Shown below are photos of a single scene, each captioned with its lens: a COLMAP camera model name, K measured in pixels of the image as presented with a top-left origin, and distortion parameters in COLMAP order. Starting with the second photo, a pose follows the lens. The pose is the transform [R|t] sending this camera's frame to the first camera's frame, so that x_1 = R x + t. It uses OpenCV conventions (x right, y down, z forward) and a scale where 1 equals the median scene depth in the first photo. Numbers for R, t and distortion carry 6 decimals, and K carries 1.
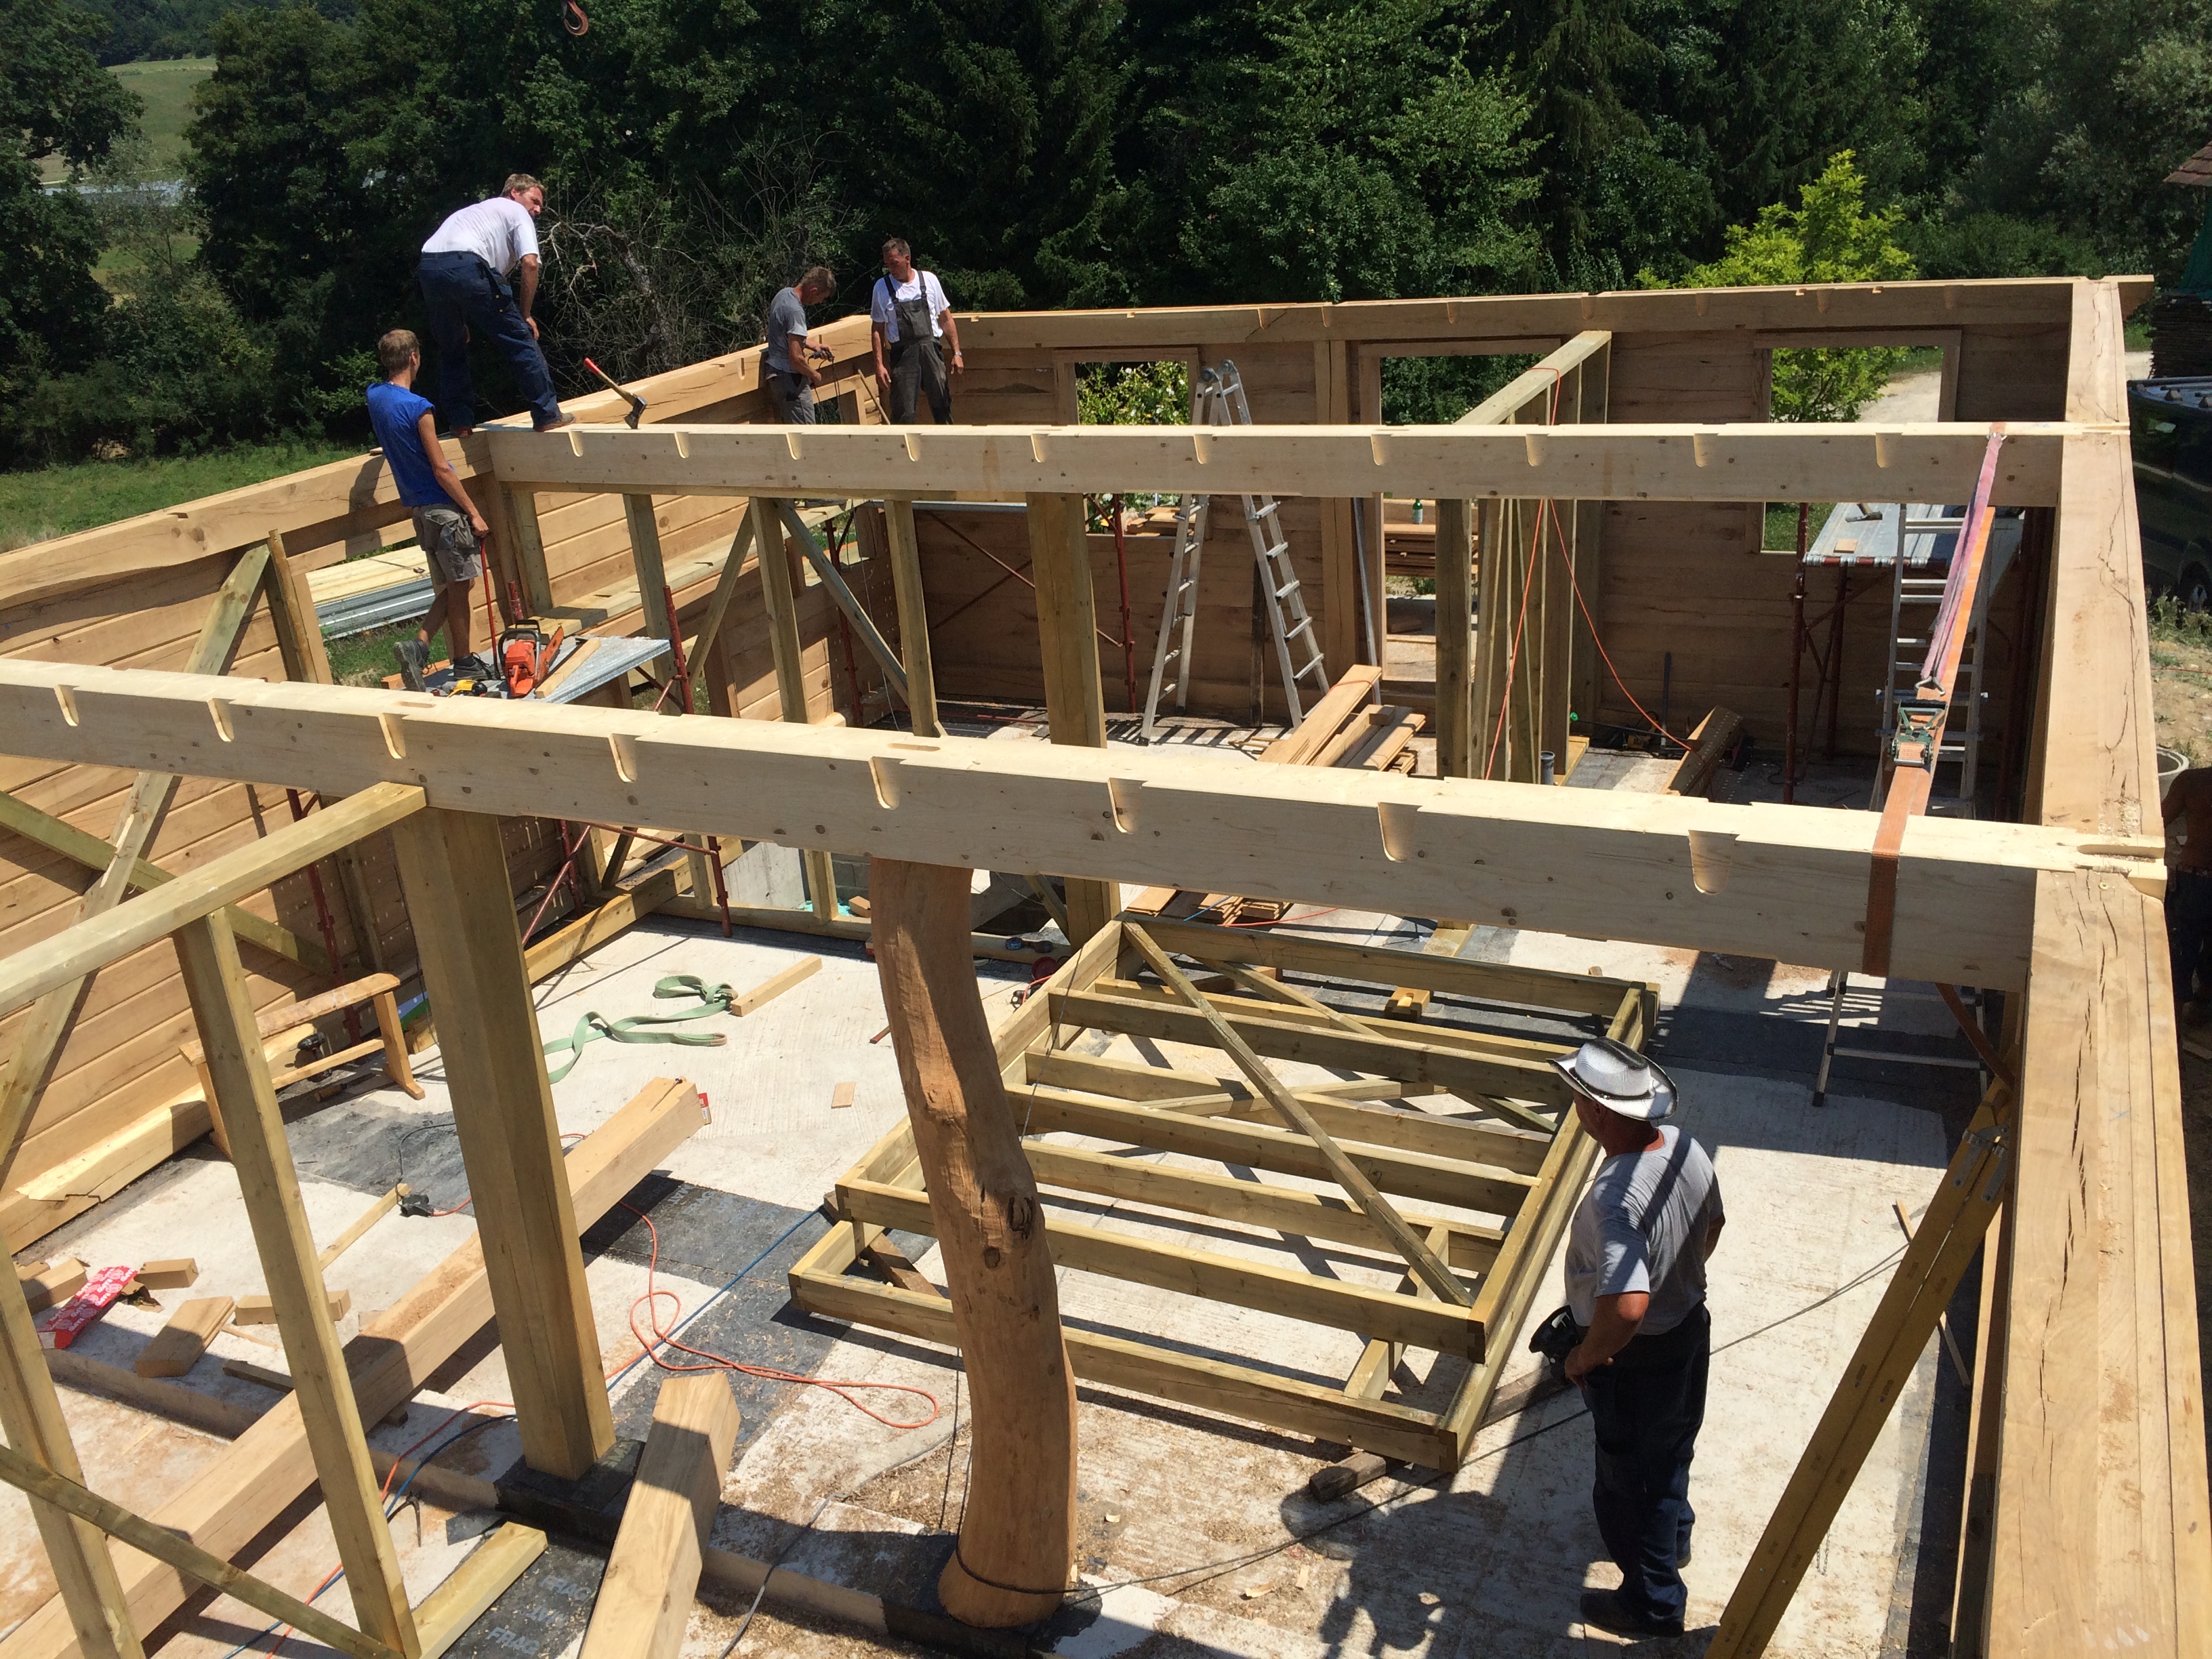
lens RADIAL K [[1896.9, 0, 1098.7], [0, 1896.9, 824.0], [0, 0, 1]] dist [0.058727, -0.038322]
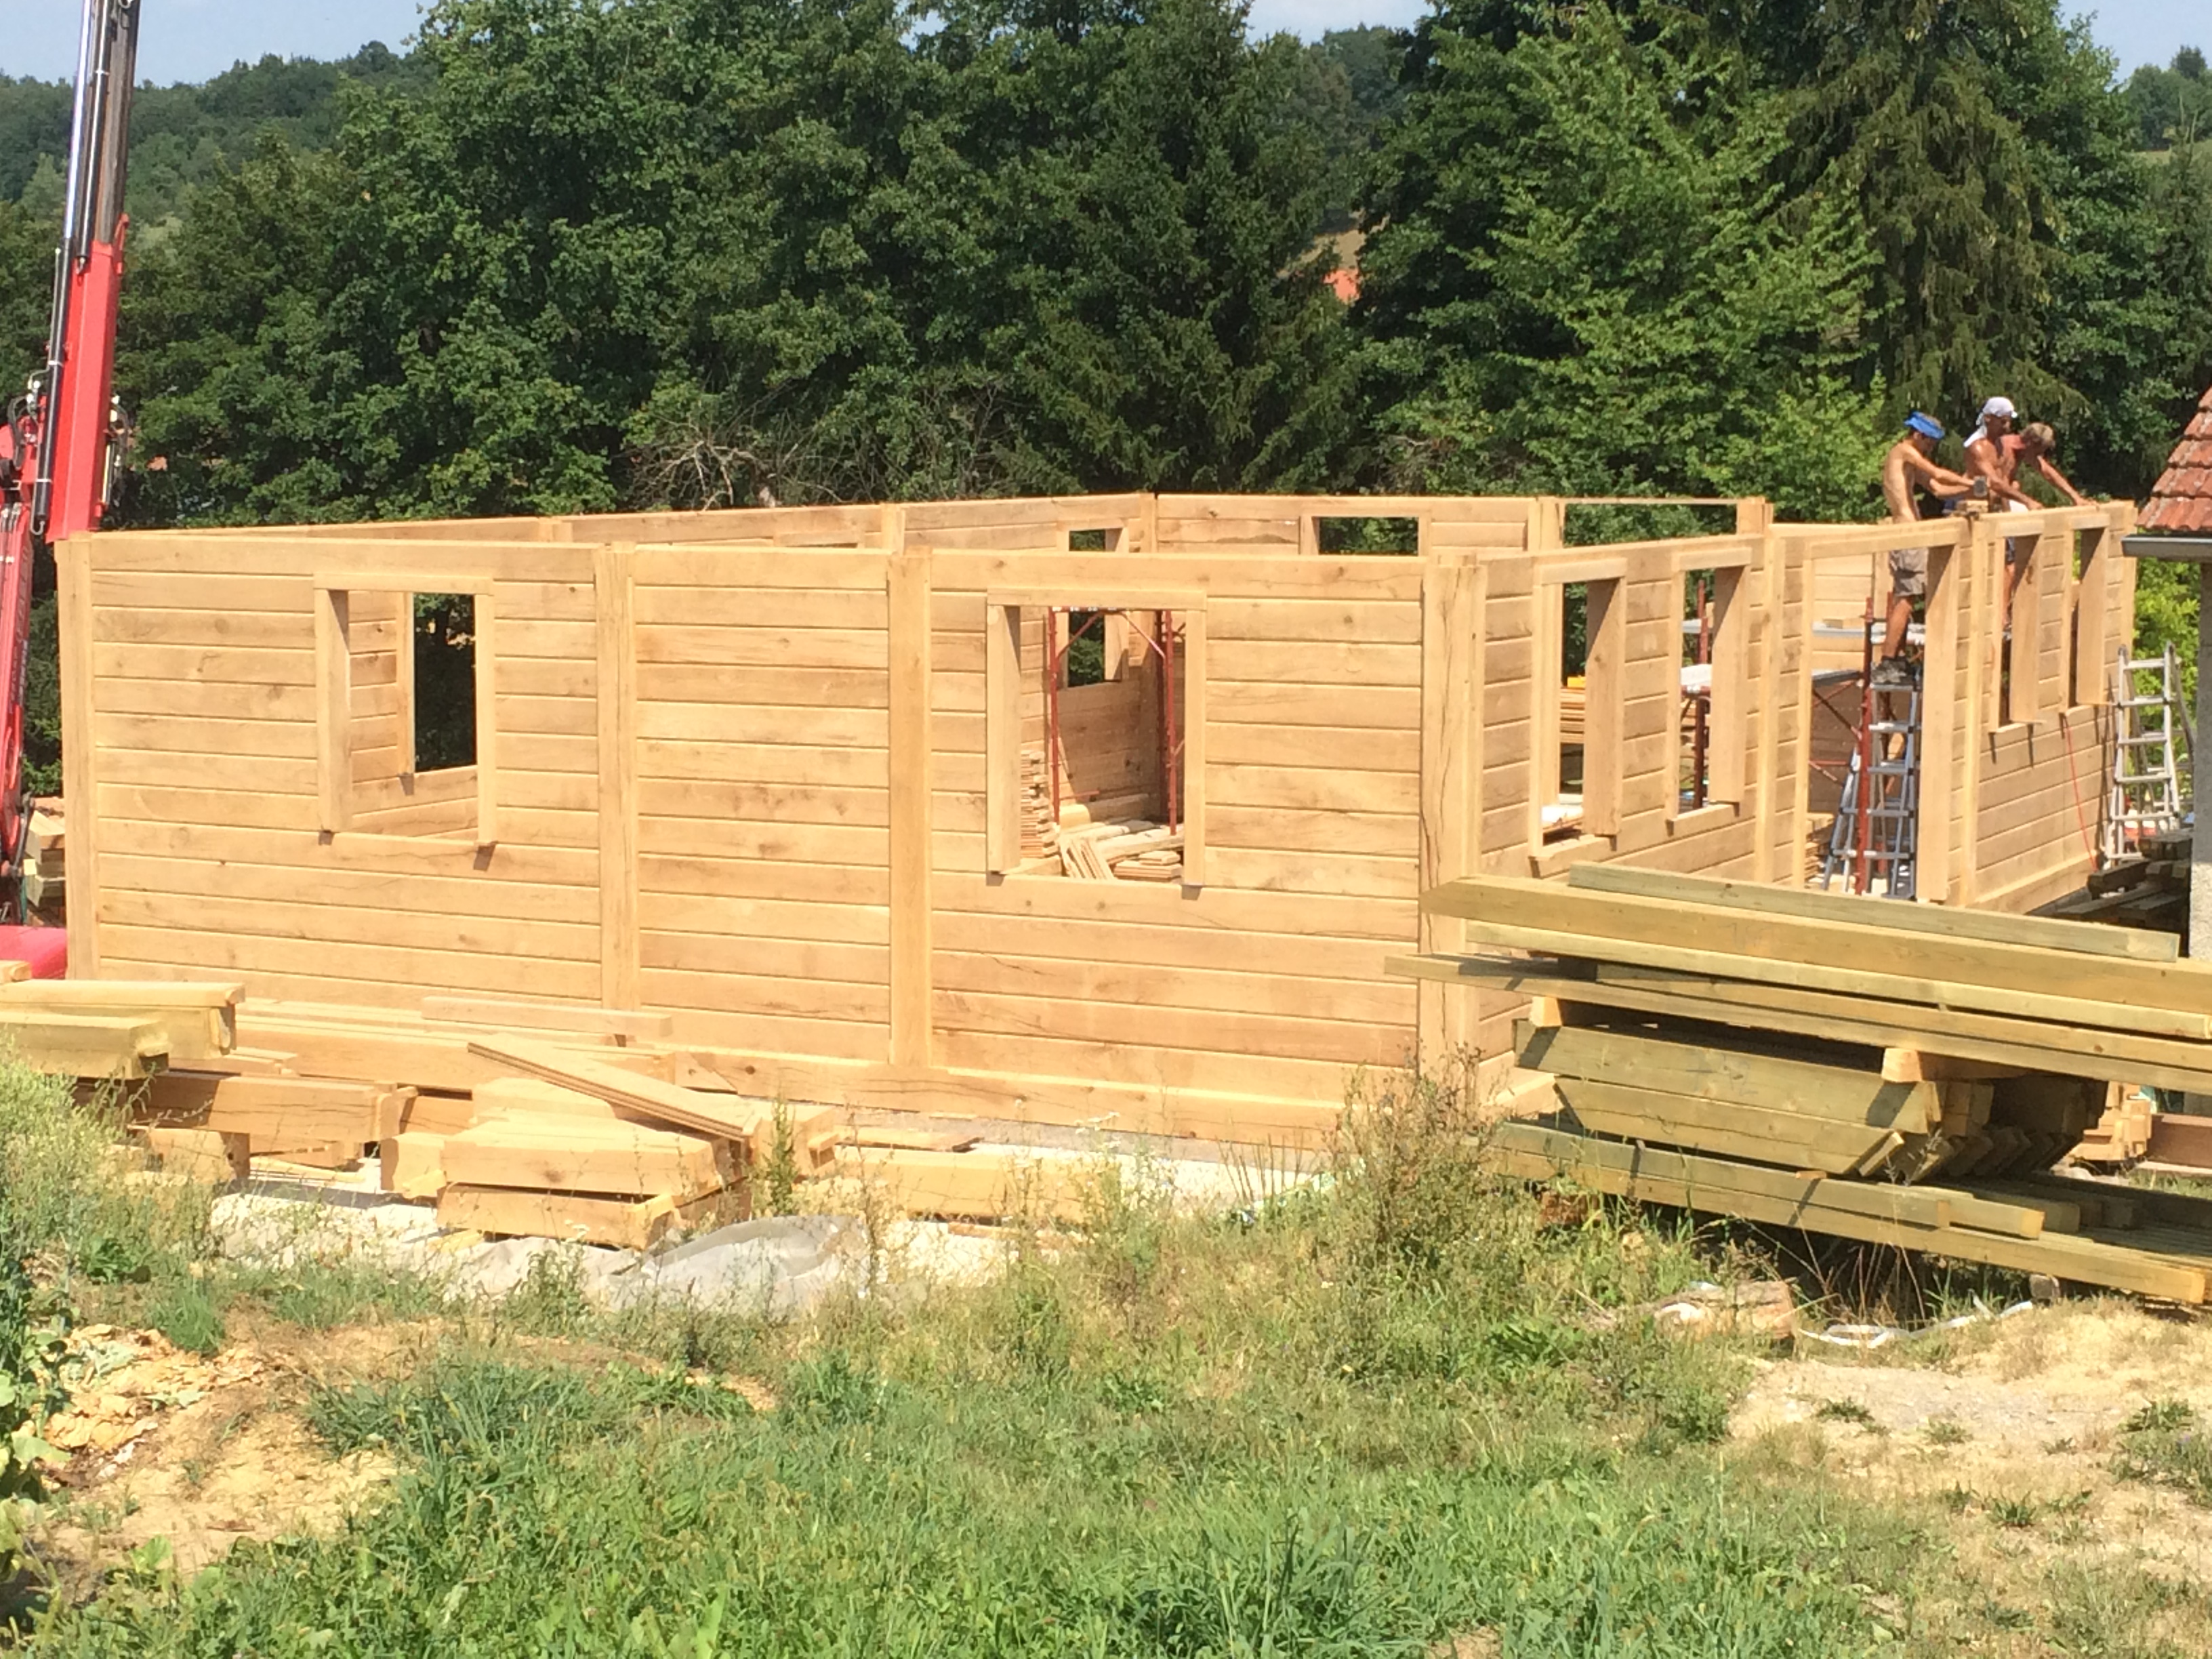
lens RADIAL K [[3834.6, 0, 1110.4], [0, 3834.6, 832.8], [0, 0, 1]] dist [0.087051, 0.000000]
pose [[0.995784, 0.086413, -0.030766, -0.017788], [-0.091508, 0.958993, -0.268251, 0.186580], [0.006324, 0.269936, 0.962858, -0.381278]]
